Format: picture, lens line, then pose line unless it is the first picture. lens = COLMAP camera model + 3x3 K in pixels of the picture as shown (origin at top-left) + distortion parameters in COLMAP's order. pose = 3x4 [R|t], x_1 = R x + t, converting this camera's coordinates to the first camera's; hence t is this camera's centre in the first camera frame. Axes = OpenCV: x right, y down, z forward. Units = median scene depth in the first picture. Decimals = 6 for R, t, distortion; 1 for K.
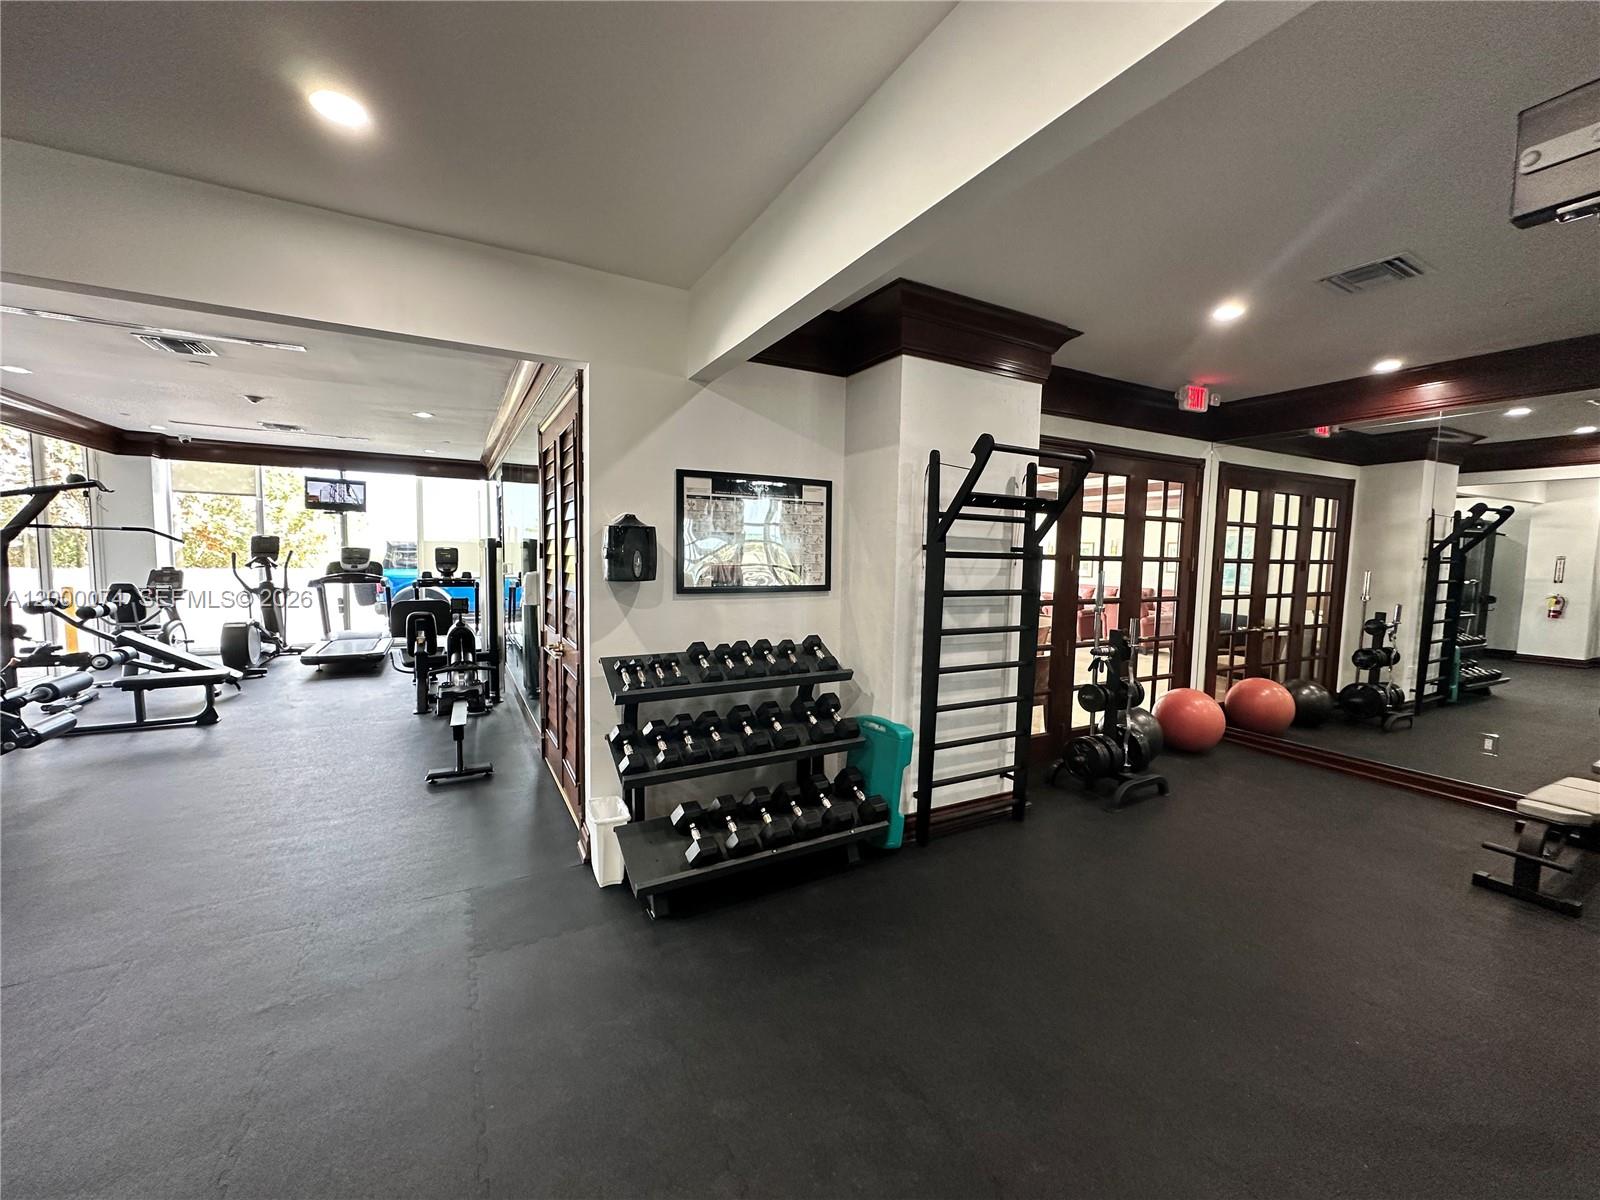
lens RADIAL K [[637.5, 0, 800.6], [0, 637.5, 597.3], [0, 0, 1]] dist [0.001239, 0.000006]
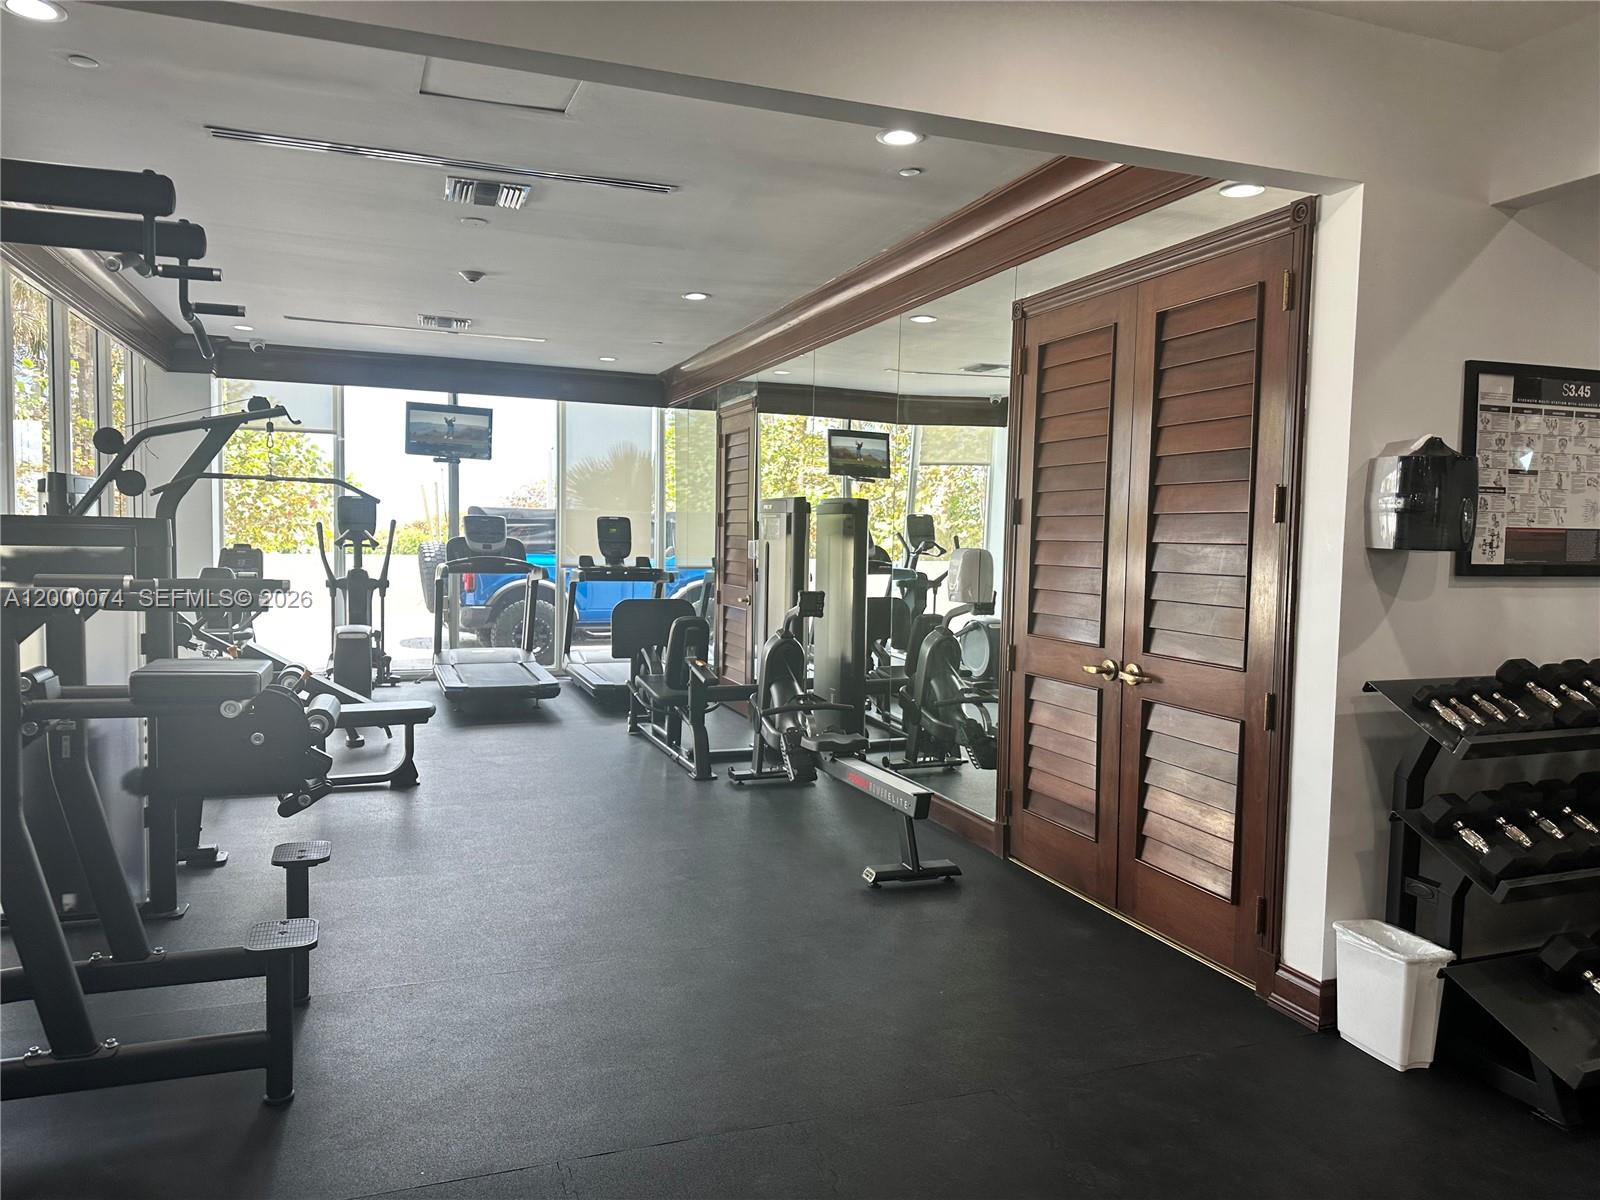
lens RADIAL K [[1125.3, 0, 797.7], [0, 1125.3, 604.1], [0, 0, 1]] dist [0.063621, -0.071004]
pose [[0.989120, 0.010750, -0.146715, -0.549379], [-0.012119, 0.999891, -0.008439, 0.031274], [0.146608, 0.010126, 0.989143, -0.096892]]
